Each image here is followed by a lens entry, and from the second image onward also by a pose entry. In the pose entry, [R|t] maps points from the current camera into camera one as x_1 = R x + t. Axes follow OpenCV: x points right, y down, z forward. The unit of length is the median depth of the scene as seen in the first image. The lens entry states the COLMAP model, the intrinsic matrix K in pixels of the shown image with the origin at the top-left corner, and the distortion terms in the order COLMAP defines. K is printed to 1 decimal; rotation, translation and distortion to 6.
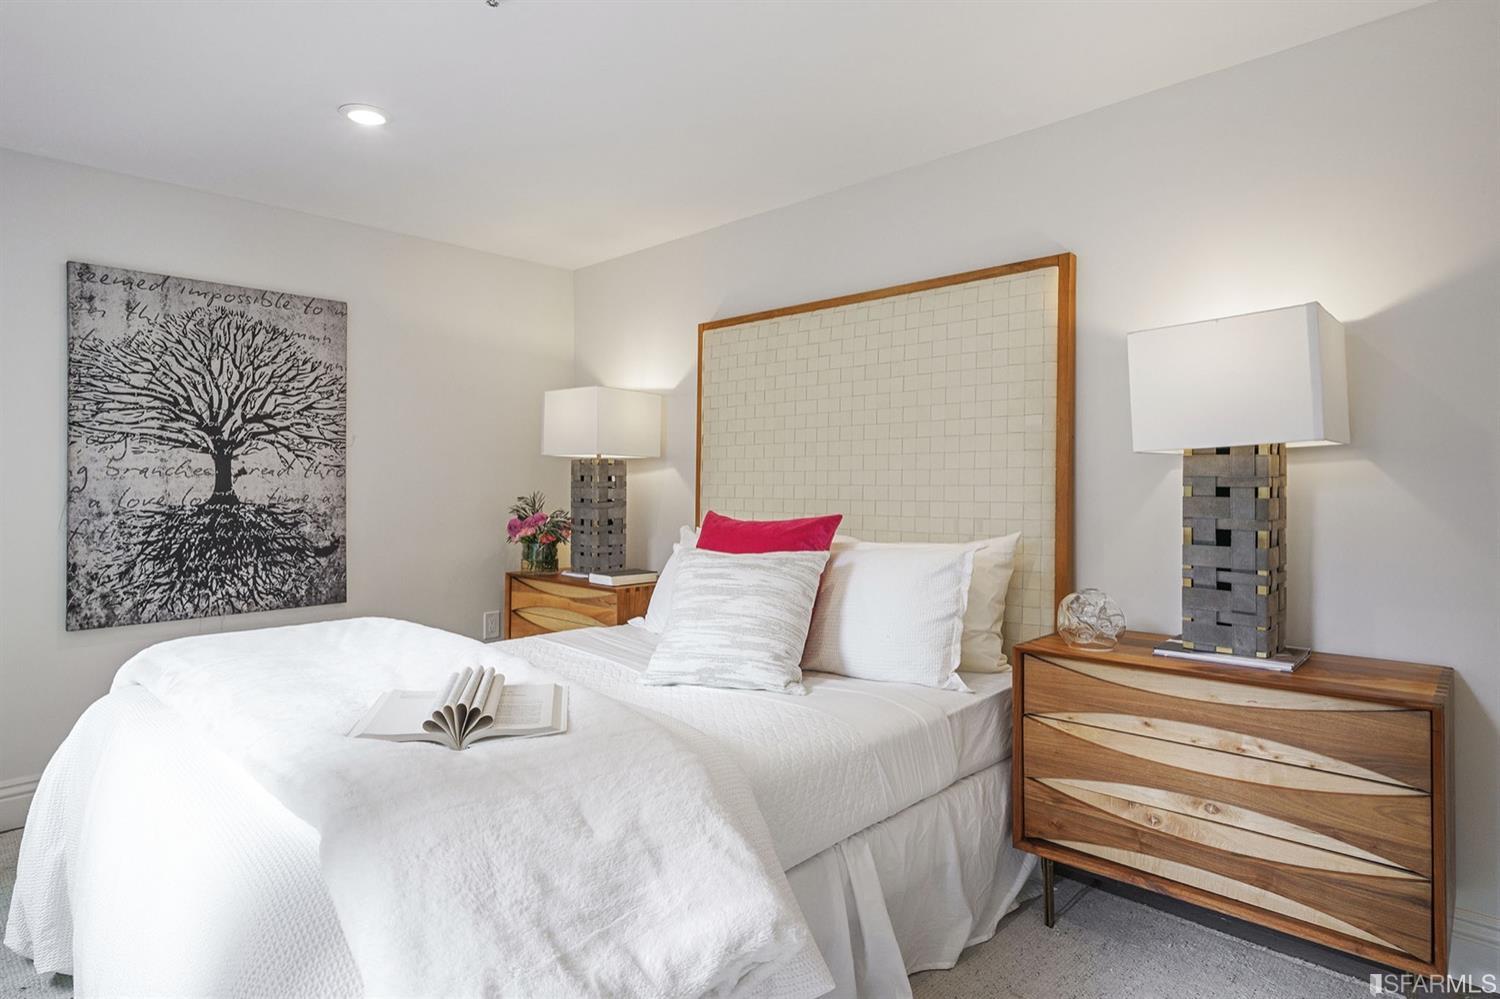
lens RADIAL K [[812.2, 0, 750.0], [0, 812.2, 499.5], [0, 0, 1]] dist [0.002151, 0.000550]
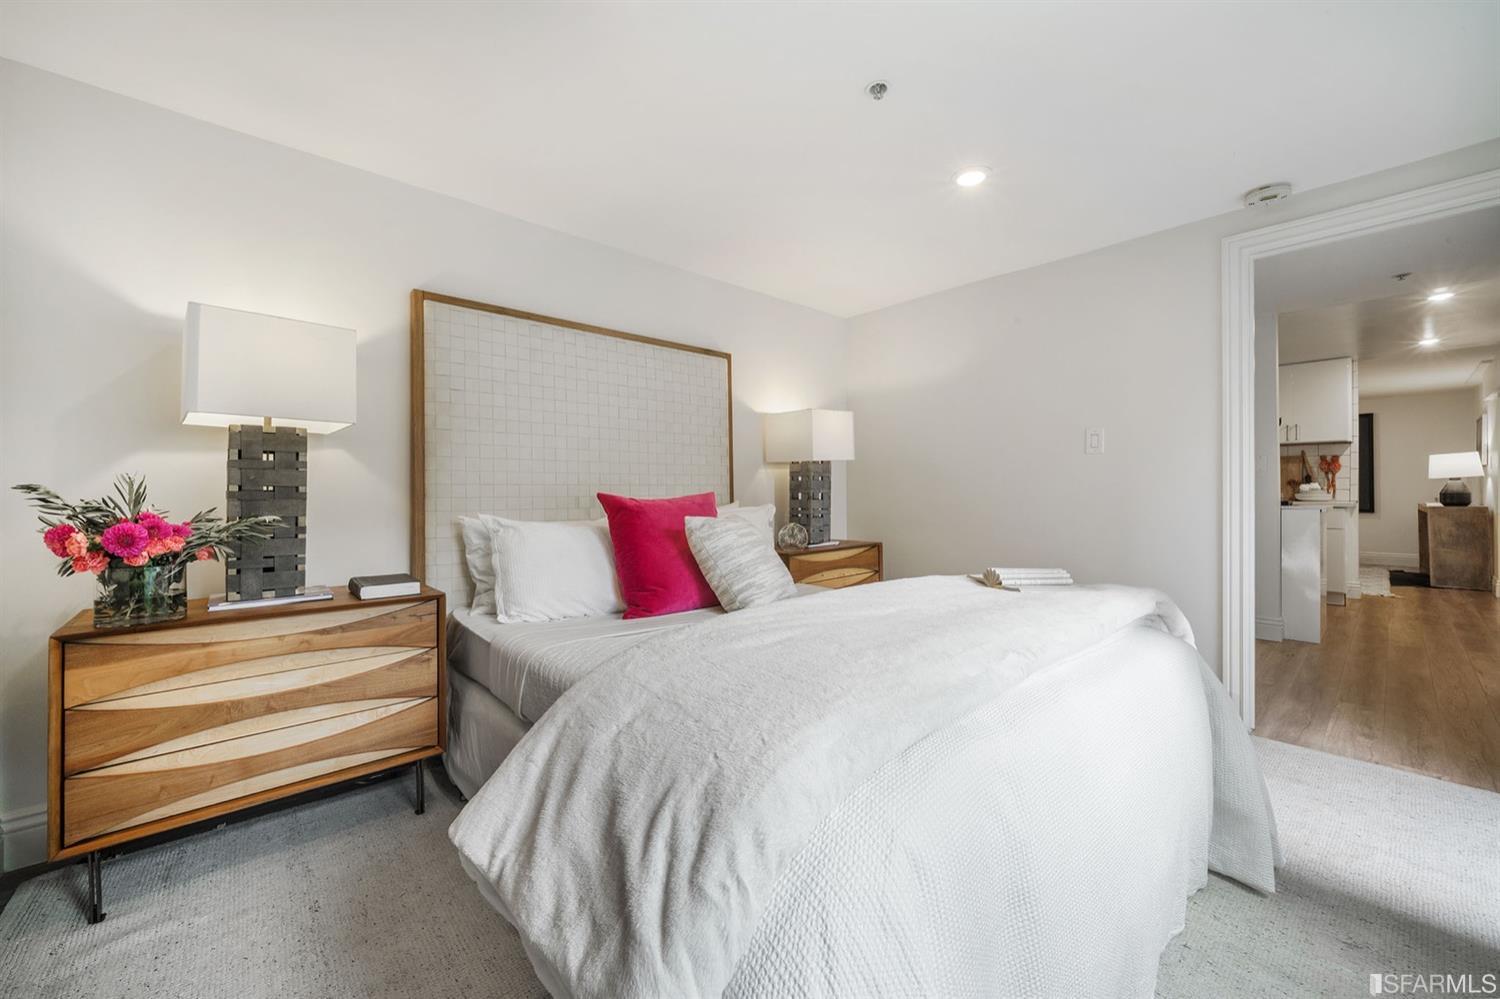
lens RADIAL K [[565.5, 0, 751.3], [0, 565.5, 475.5], [0, 0, 1]] dist [0.000105, 0.000008]
pose [[0.086174, -0.006443, 0.996259, -0.654620], [-0.006972, 0.999951, 0.007070, -0.017345], [-0.996256, -0.007556, 0.086124, 0.578337]]
